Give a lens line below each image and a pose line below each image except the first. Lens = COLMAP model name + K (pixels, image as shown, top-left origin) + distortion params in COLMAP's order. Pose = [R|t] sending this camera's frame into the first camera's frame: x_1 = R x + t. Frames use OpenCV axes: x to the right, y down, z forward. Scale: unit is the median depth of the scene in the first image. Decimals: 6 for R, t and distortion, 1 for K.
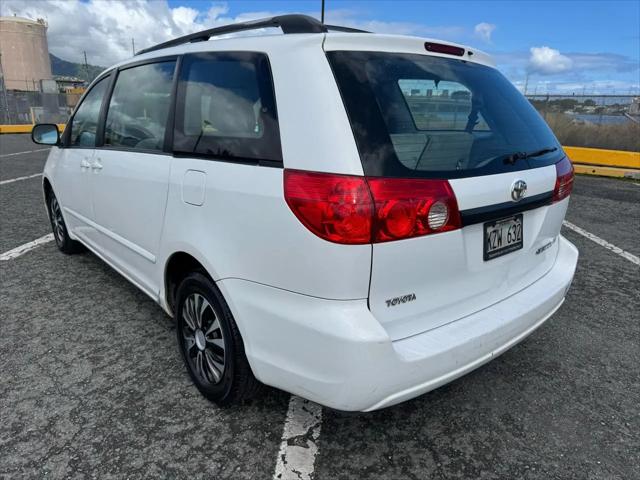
lens RADIAL K [[450.1, 0, 323.8], [0, 450.1, 234.7], [0, 0, 1]] dist [0.031335, -0.040585]
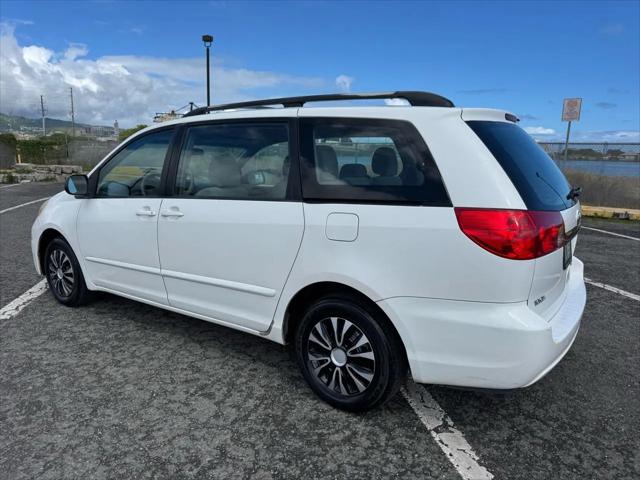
lens RADIAL K [[445.8, 0, 319.3], [0, 445.8, 237.2], [0, 0, 1]] dist [0.047207, -0.056252]
pose [[0.967229, -0.049214, 0.249091, -0.645983], [0.070255, 0.994607, -0.076296, 0.010212], [-0.243993, 0.091295, 0.965470, -0.135110]]
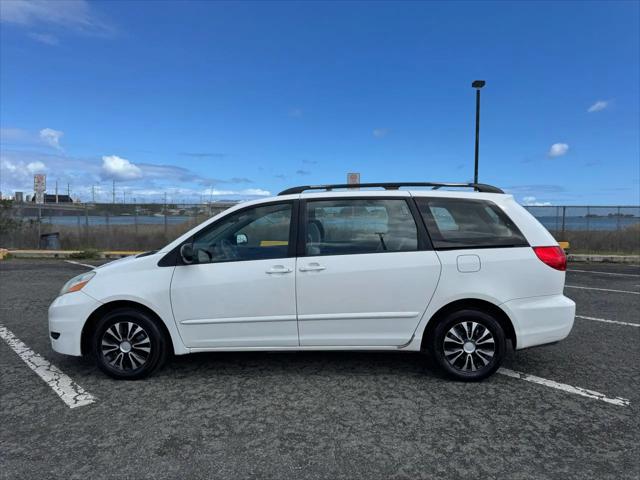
lens RADIAL K [[445.8, 0, 319.3], [0, 445.8, 237.2], [0, 0, 1]] dist [0.047207, -0.056252]
pose [[0.691787, -0.053888, 0.720088, -2.151434], [0.208062, 0.969795, -0.127310, -0.103028], [-0.691477, 0.237894, 0.682104, 0.086389]]
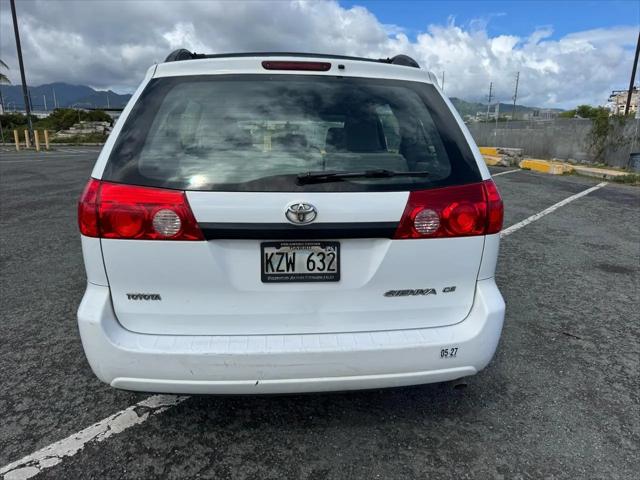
lens RADIAL K [[445.8, 0, 319.3], [0, 445.8, 237.2], [0, 0, 1]] dist [0.047207, -0.056252]
pose [[0.813417, 0.121628, -0.568823, 0.908694], [-0.151143, 0.988500, -0.004769, -0.046002], [0.561702, 0.089853, 0.822446, 0.262461]]
